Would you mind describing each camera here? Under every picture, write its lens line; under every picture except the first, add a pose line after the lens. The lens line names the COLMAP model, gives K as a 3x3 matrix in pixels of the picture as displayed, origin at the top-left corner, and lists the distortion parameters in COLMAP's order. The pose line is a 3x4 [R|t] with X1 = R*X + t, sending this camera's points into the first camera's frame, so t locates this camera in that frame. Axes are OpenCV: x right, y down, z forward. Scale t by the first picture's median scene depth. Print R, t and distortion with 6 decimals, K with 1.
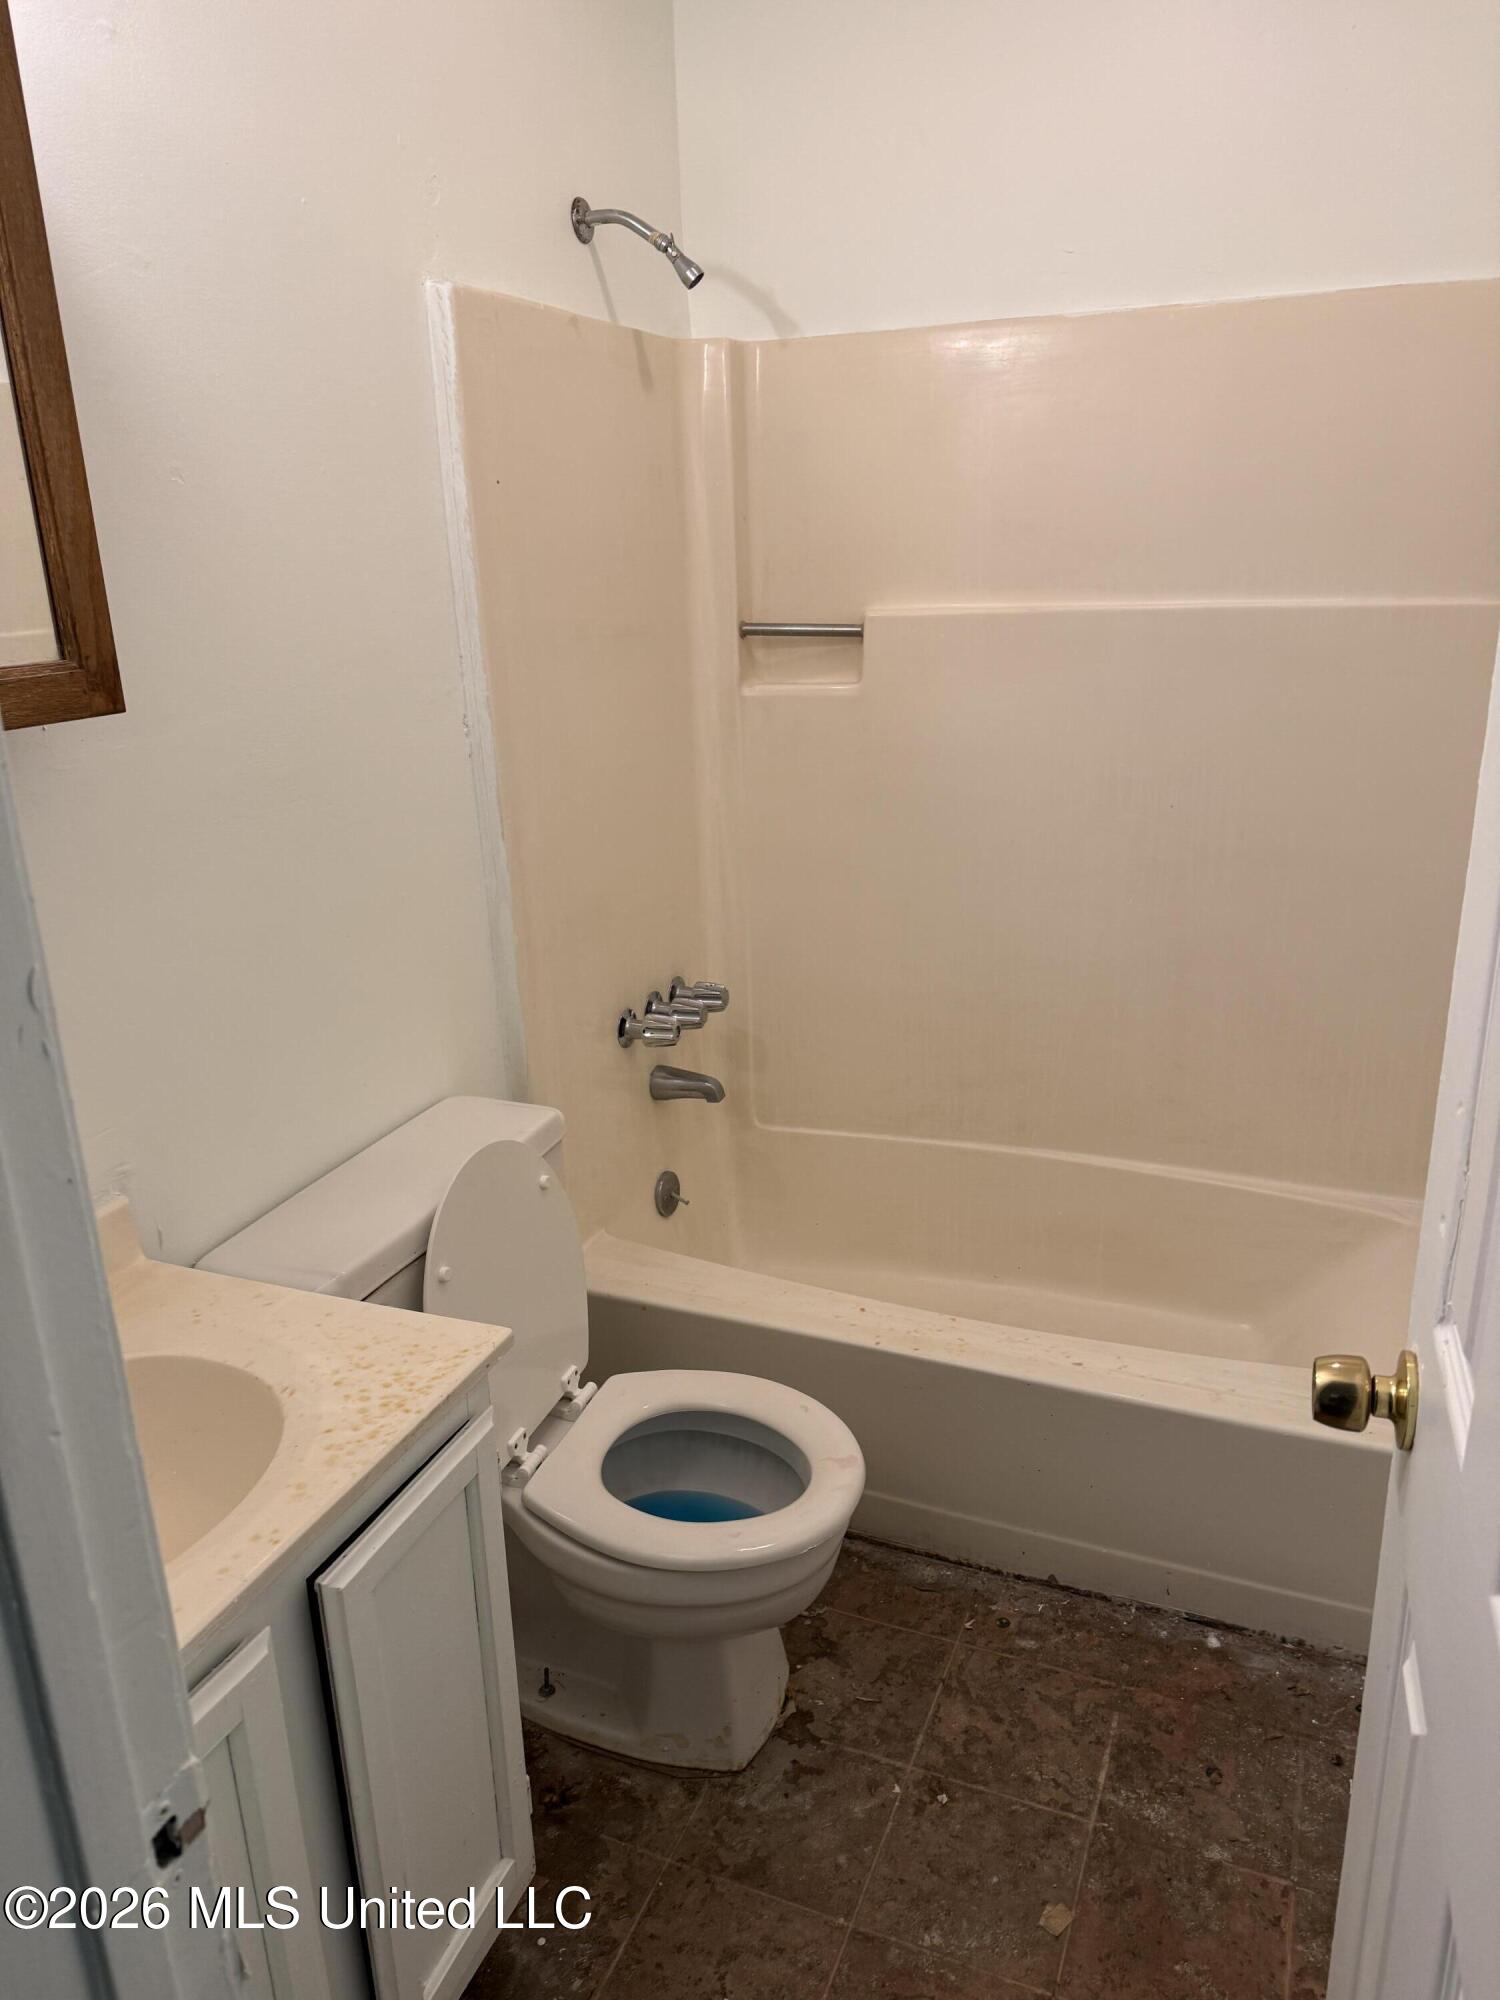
lens RADIAL K [[1395.5, 0, 750.0], [0, 1395.5, 1000.0], [0, 0, 1]] dist [-0.024063, -0.003283]
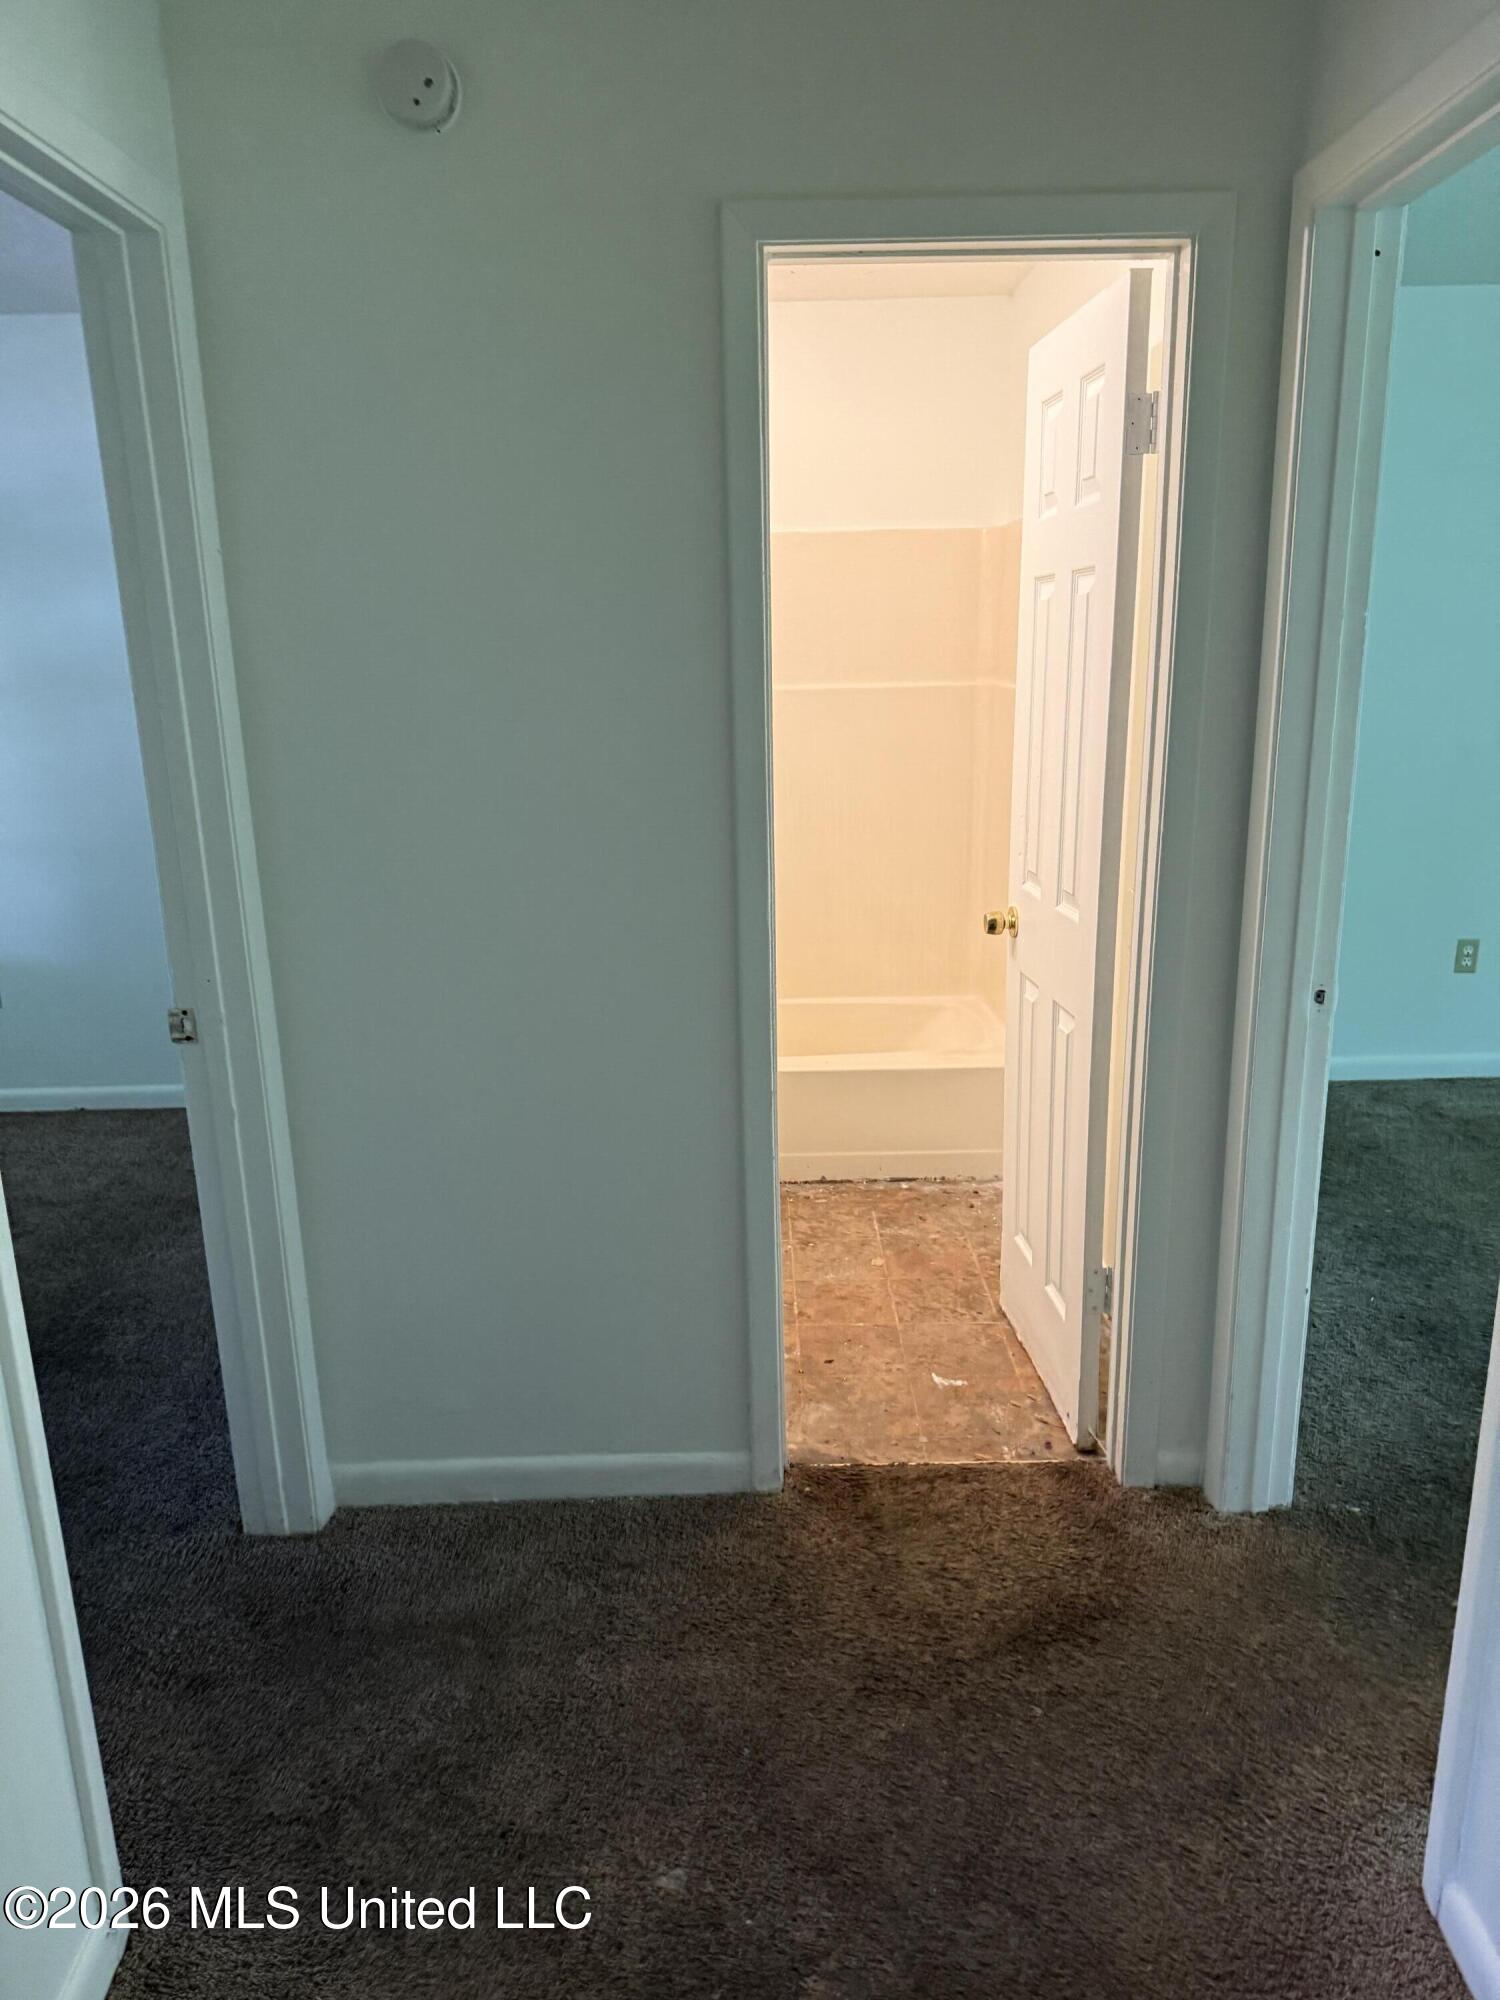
lens RADIAL K [[1395.5, 0, 750.0], [0, 1395.5, 1000.0], [0, 0, 1]] dist [-0.024063, -0.003283]
pose [[0.921248, -0.084126, 0.379769, -0.681748], [0.106062, 0.993665, -0.037171, 0.262742], [-0.374236, 0.074523, 0.924334, -0.899321]]
